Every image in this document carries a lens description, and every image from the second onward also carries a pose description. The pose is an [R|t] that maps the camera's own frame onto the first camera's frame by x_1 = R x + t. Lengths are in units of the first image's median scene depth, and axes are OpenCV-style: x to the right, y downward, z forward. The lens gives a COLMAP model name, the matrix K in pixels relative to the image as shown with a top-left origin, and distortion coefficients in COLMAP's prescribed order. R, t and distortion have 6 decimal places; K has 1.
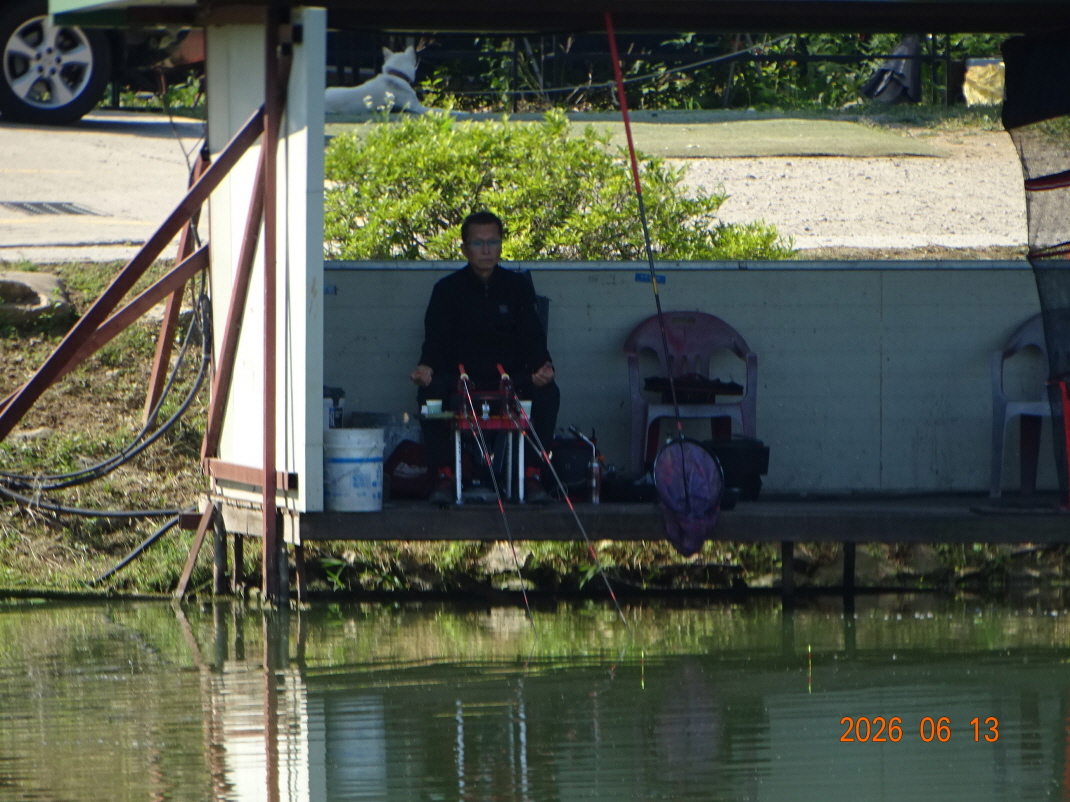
lens RADIAL K [[430.6, 0, 534.9], [0, 430.6, 402.9], [0, 0, 1]] dist [-0.000252, 0.000161]
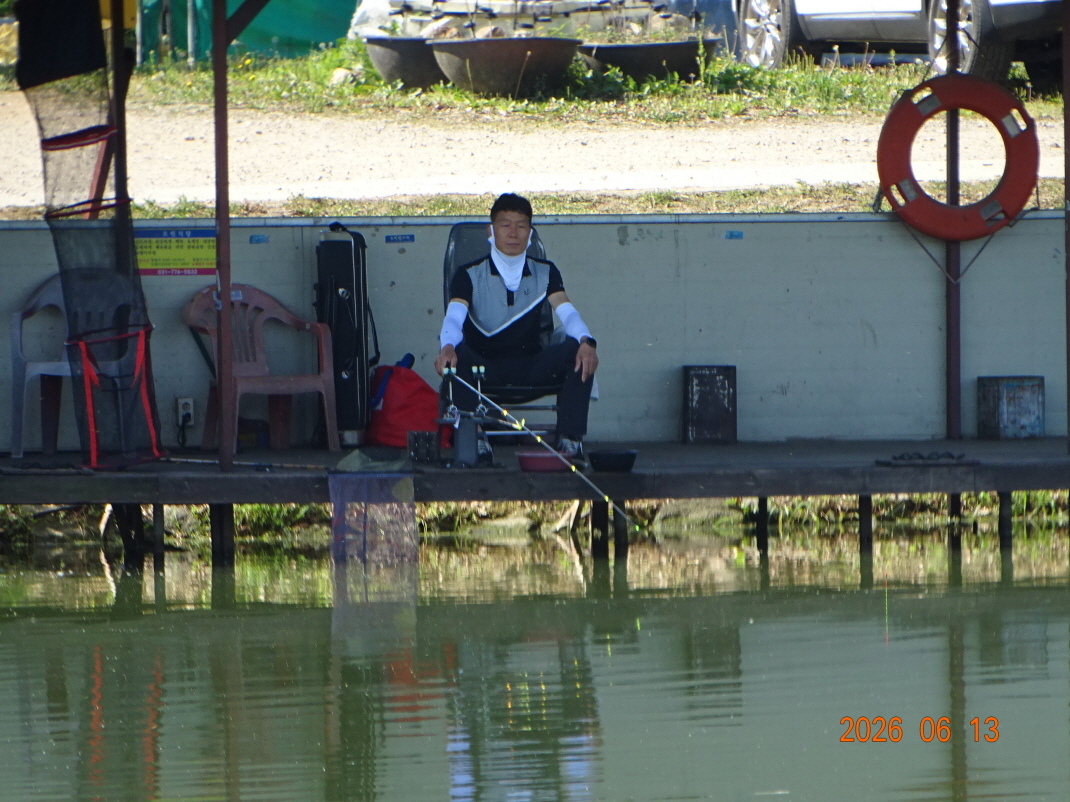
lens RADIAL K [[430.6, 0, 535.1], [0, 430.6, 398.7], [0, 0, 1]] dist [-0.000252, 0.000161]
pose [[0.999946, -0.009698, -0.003653, 2.280621], [0.009711, 0.999946, 0.003650, 0.089945], [0.003617, -0.003685, 0.999987, 0.003739]]
